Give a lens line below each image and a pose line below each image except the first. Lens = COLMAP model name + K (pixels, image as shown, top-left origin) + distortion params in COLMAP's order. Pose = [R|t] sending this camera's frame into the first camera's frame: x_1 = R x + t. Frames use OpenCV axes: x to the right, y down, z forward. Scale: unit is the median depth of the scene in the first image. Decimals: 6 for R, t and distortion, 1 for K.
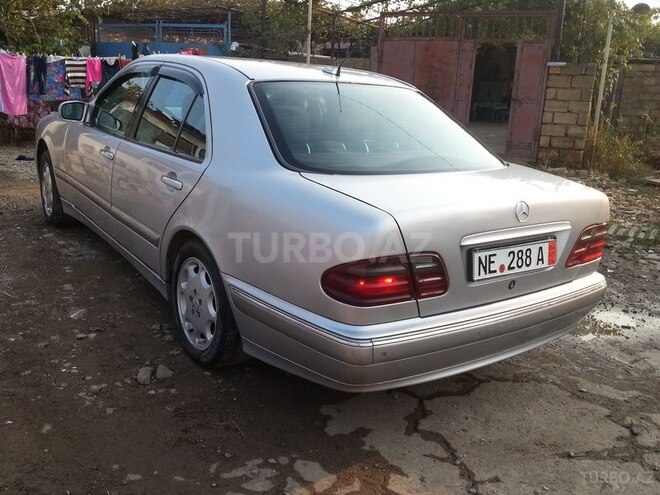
lens RADIAL K [[622.1, 0, 328.7], [0, 622.1, 252.8], [0, 0, 1]] dist [-0.008115, 0.000000]
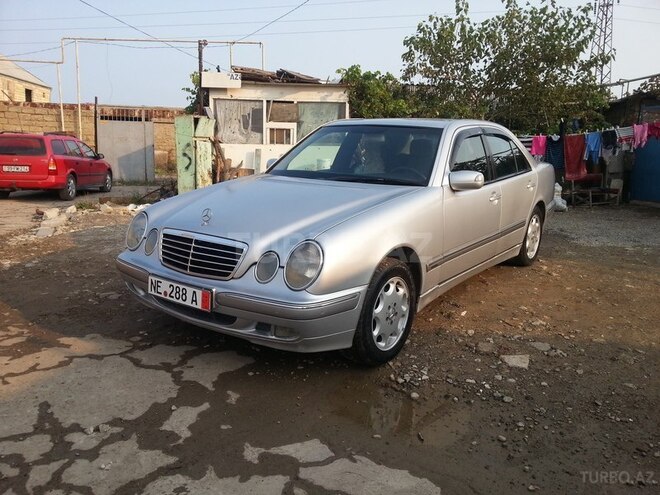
lens RADIAL K [[542.6, 0, 329.3], [0, 542.6, 250.5], [0, 0, 1]] dist [0.004081, -0.035143]
pose [[0.439684, 0.125555, -0.889333, 1.024050], [-0.236392, 0.971446, 0.020276, -0.080740], [0.866485, 0.201316, 0.456810, 0.627416]]
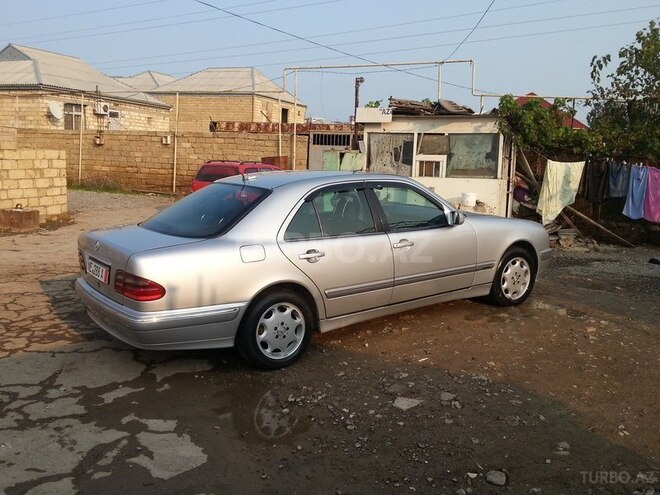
lens RADIAL K [[622.1, 0, 328.5], [0, 622.1, 249.8], [0, 0, 1]] dist [-0.008115, 0.000000]
pose [[0.000937, 0.098789, -0.995108, 1.487412], [-0.282731, 0.954533, 0.094495, -0.292926], [0.959199, 0.281259, 0.028825, 1.088692]]
